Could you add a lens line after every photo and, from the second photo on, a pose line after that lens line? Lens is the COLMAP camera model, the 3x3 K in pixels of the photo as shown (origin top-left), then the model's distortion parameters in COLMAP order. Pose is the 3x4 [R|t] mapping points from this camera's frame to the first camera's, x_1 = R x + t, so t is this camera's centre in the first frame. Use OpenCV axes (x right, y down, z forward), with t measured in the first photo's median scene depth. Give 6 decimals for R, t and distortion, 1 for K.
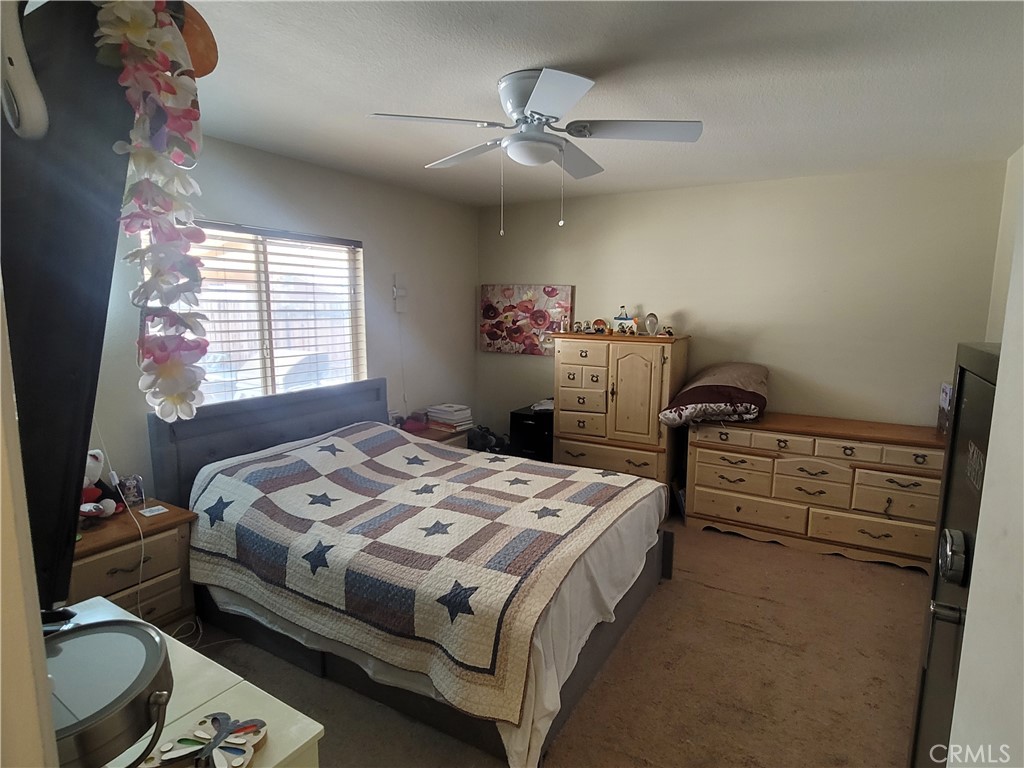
lens RADIAL K [[566.5, 0, 518.8], [0, 566.5, 388.8], [0, 0, 1]] dist [-0.005371, 0.003415]
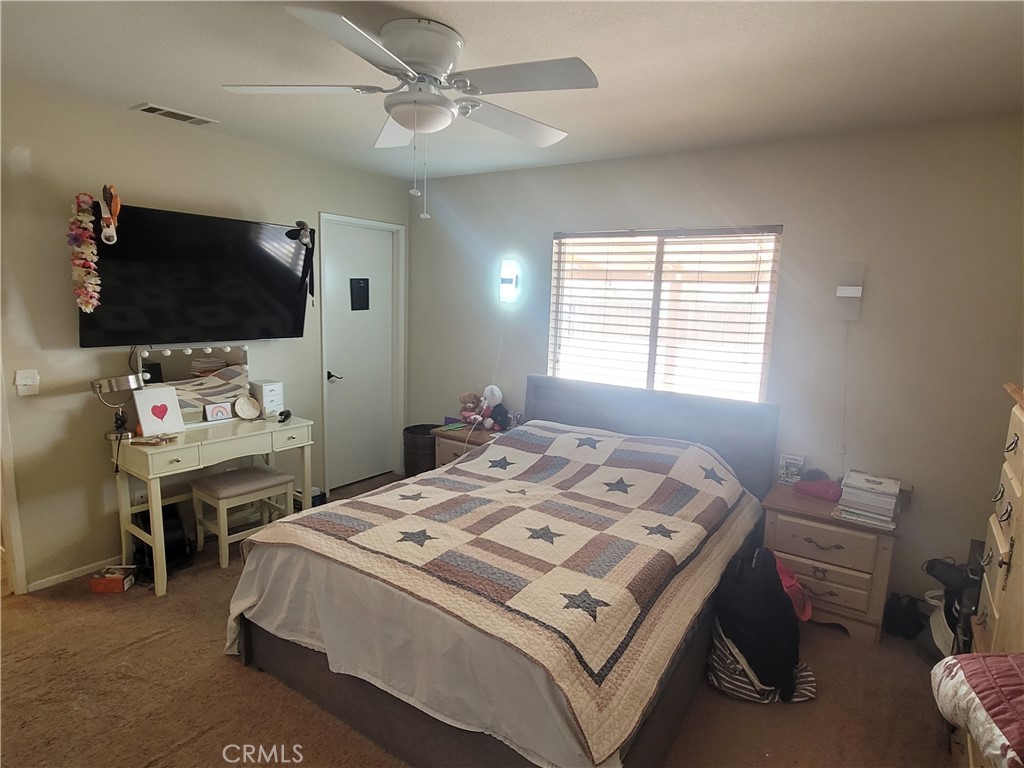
lens RADIAL K [[566.5, 0, 521.1], [0, 566.5, 379.7], [0, 0, 1]] dist [-0.005371, 0.003415]
pose [[-0.070273, 0.138217, -0.987906, 0.765801], [-0.178700, 0.972589, 0.148786, -0.152108], [0.981391, 0.186994, -0.043648, 1.033098]]
